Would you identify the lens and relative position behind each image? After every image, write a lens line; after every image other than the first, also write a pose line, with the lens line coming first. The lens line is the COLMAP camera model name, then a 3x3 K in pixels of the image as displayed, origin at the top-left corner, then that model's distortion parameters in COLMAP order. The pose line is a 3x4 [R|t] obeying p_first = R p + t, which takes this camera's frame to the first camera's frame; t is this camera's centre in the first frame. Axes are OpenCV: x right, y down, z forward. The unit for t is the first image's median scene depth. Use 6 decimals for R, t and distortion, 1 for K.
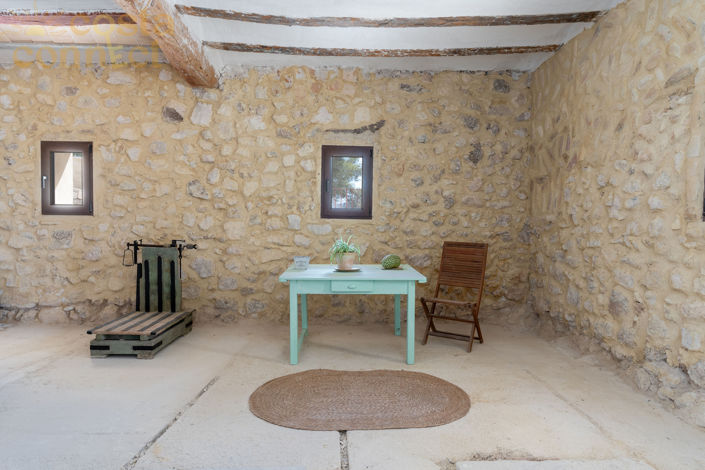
lens RADIAL K [[423.9, 0, 352.5], [0, 423.9, 235.0], [0, 0, 1]] dist [-0.002392, -0.001187]
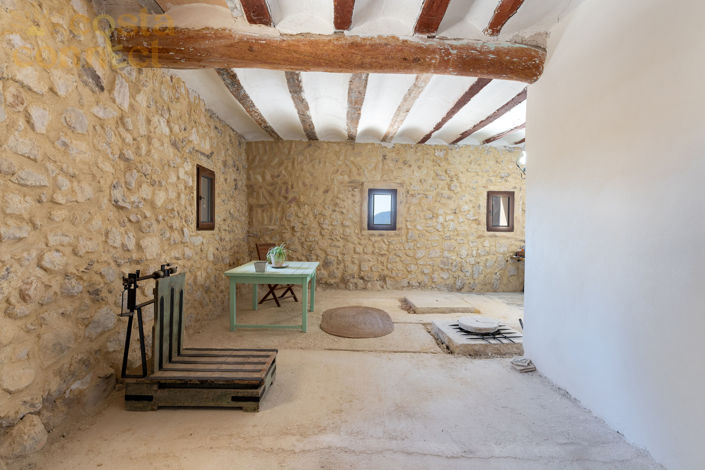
lens RADIAL K [[331.2, 0, 351.3], [0, 331.2, 233.8], [0, 0, 1]] dist [0.000777, -0.000344]
pose [[-0.000320, -0.035718, 0.999362, -1.045468], [0.023242, 0.999092, 0.035715, -0.059357], [-0.999730, 0.023239, 0.000510, 0.683821]]
